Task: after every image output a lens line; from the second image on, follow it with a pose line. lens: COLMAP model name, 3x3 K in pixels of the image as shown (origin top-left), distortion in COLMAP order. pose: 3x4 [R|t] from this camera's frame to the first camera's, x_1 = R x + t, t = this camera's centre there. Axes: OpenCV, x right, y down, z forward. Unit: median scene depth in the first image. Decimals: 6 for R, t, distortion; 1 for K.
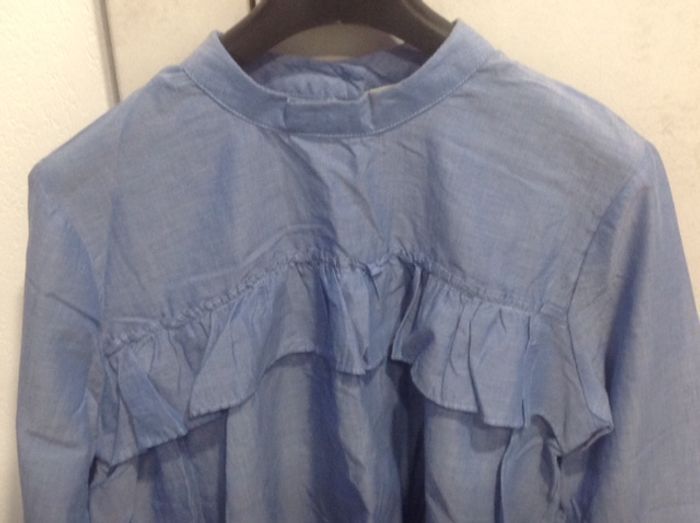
lens RADIAL K [[1018.1, 0, 381.6], [0, 1018.1, 244.2], [0, 0, 1]] dist [0.219529, -0.701305]
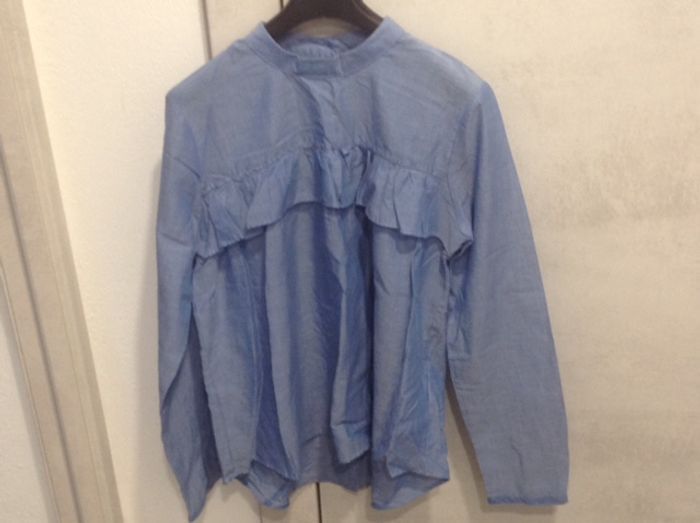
lens RADIAL K [[971.3, 0, 375.8], [0, 971.3, 262.2], [0, 0, 1]] dist [0.186084, -0.705522]
pose [[0.998264, 0.022440, -0.054464, 0.153556], [-0.020363, 0.999055, 0.038405, 0.160593], [0.055274, -0.037229, 0.997777, -0.794724]]
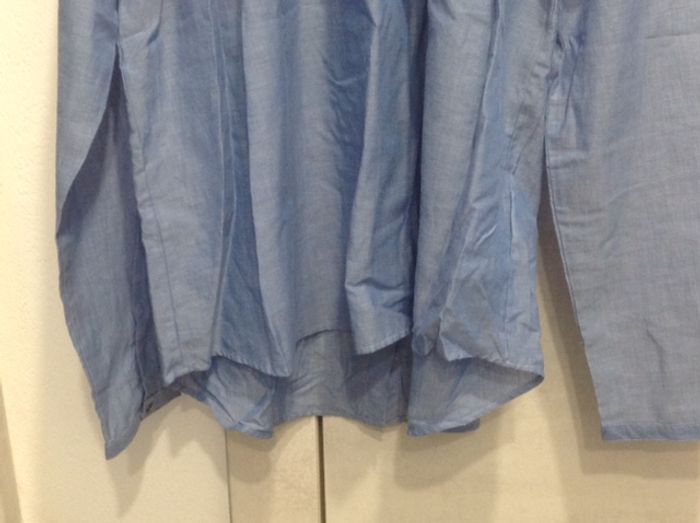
lens RADIAL K [[1018.1, 0, 381.6], [0, 1018.1, 244.2], [0, 0, 1]] dist [0.219529, -0.701305]
pose [[0.996802, 0.042510, -0.067669, 0.084908], [-0.048034, 0.995457, -0.082213, 0.640896], [0.063866, 0.085201, 0.994315, -0.041491]]
